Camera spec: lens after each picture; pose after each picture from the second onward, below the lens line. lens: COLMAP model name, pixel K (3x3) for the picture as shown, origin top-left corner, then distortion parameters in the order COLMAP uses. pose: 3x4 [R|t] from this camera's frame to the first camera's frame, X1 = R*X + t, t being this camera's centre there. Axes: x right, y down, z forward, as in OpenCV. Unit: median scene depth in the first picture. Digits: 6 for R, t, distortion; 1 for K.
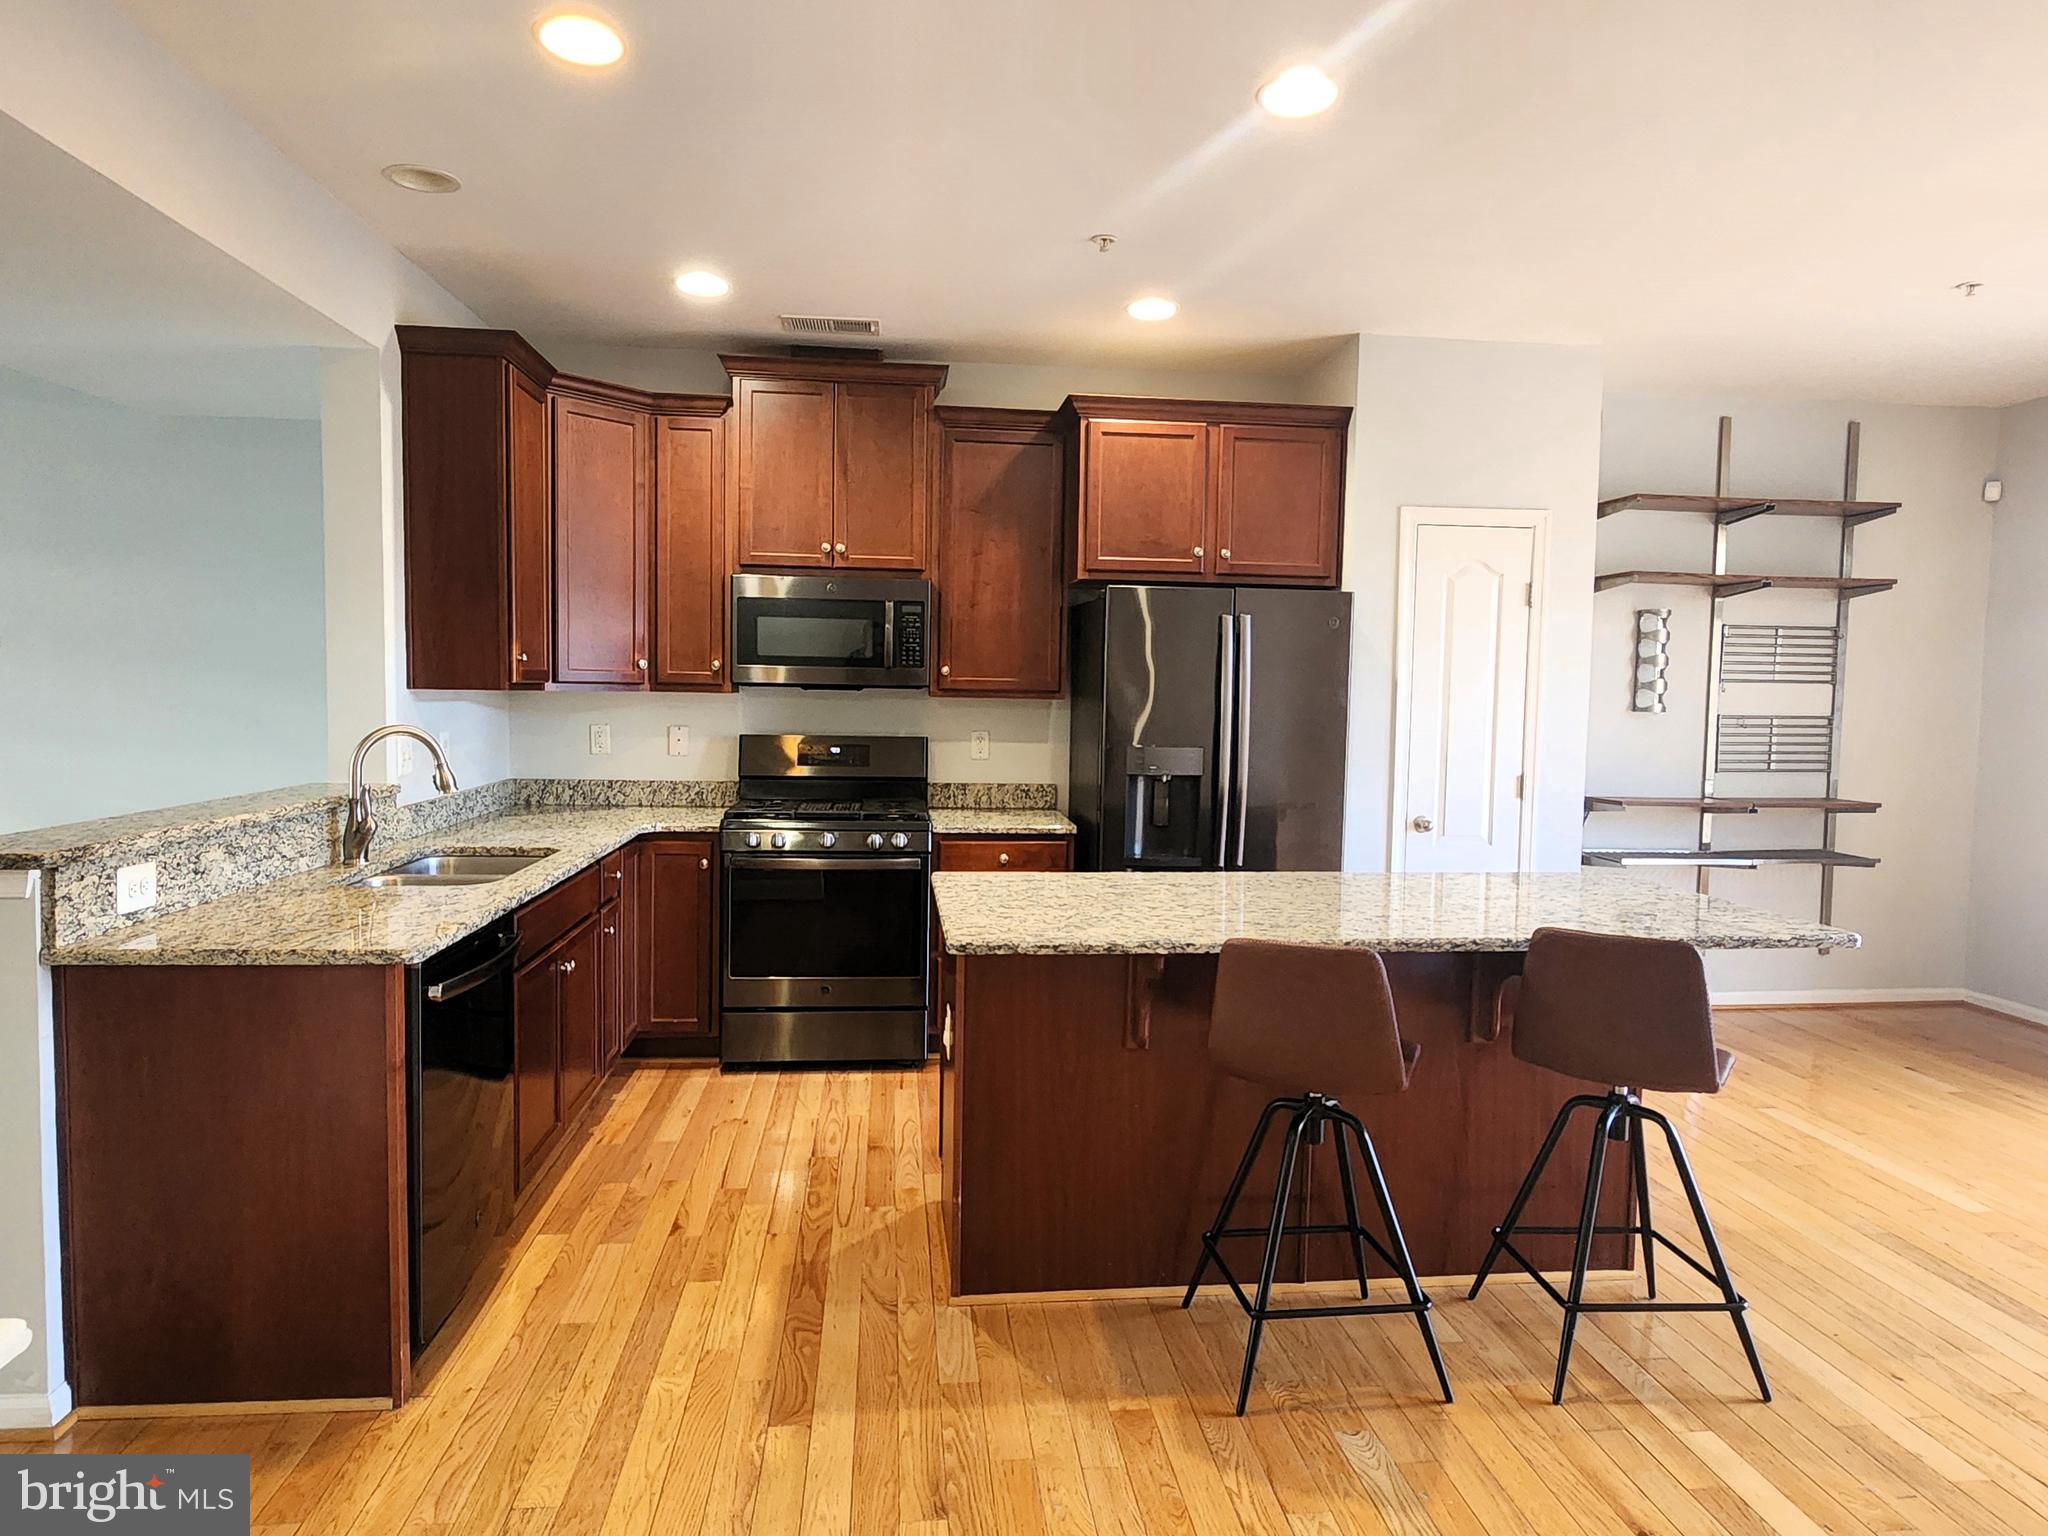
lens RADIAL K [[1262.9, 0, 1028.4], [0, 1262.9, 771.2], [0, 0, 1]] dist [-0.005058, 0.005110]
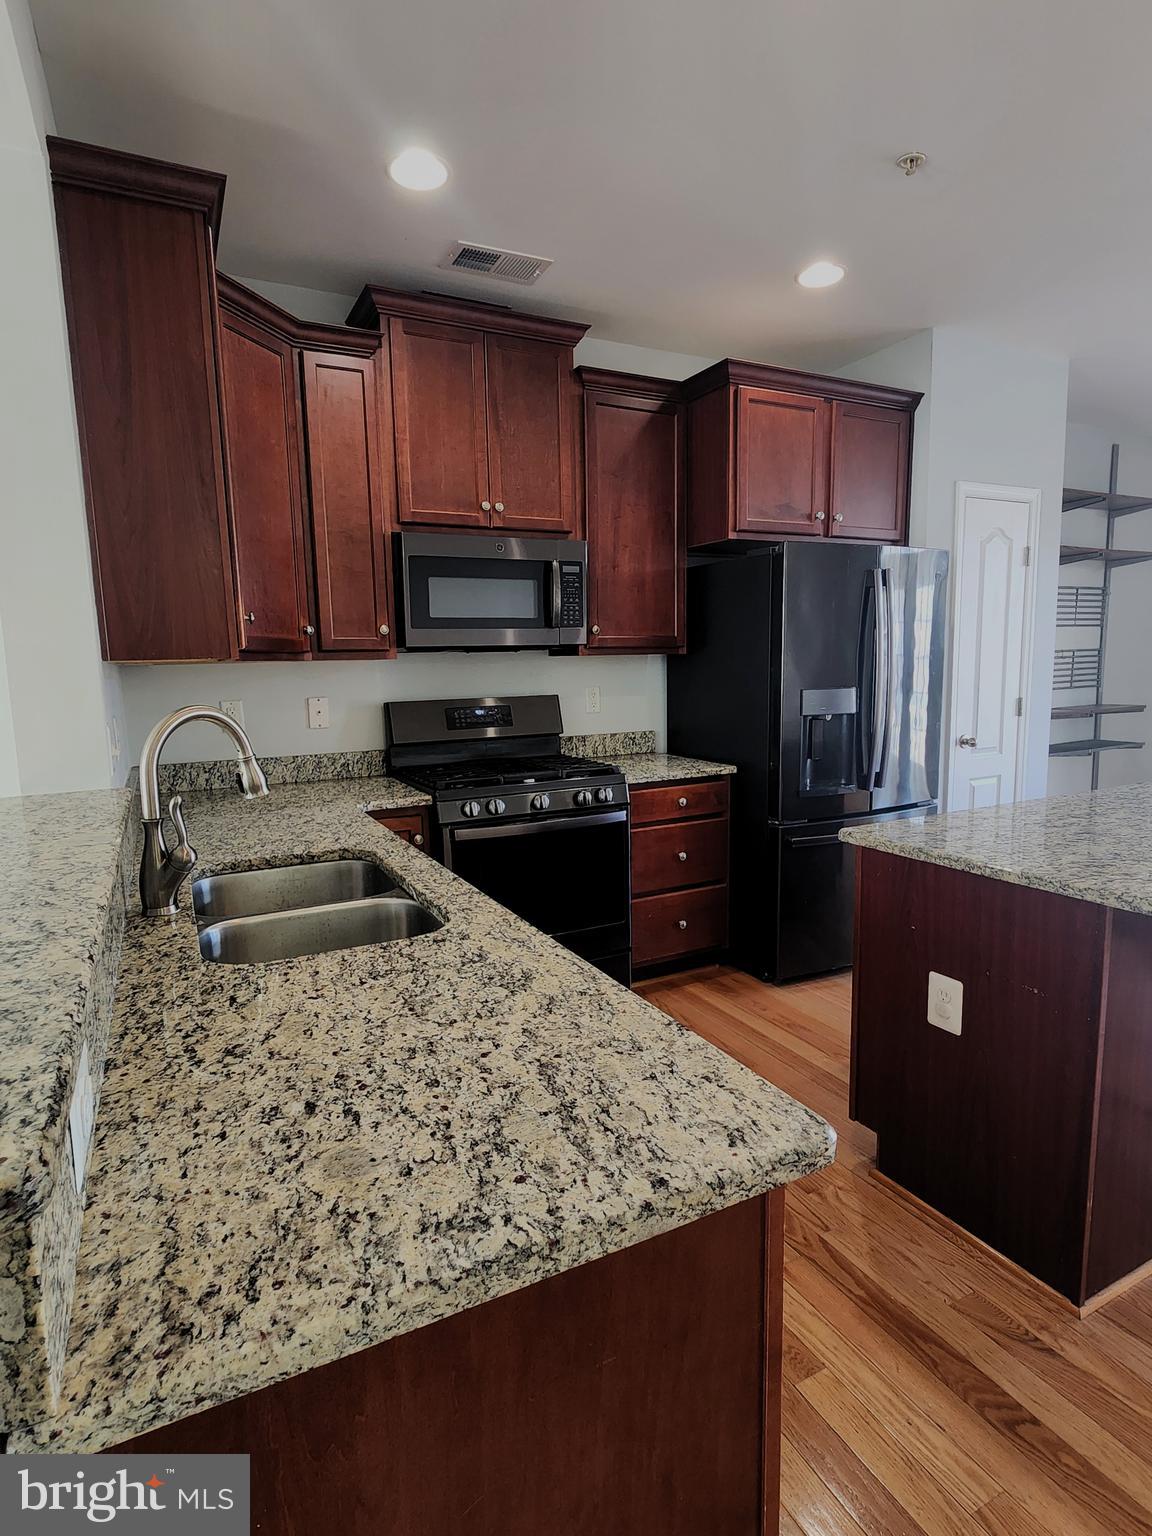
lens RADIAL K [[819.2, 0, 570.6], [0, 819.2, 776.6], [0, 0, 1]] dist [-0.002348, 0.000457]
pose [[0.932524, -0.089450, 0.349854, -0.337235], [0.064722, 0.994547, 0.081771, -0.015125], [-0.355261, -0.053610, 0.933229, 0.365764]]
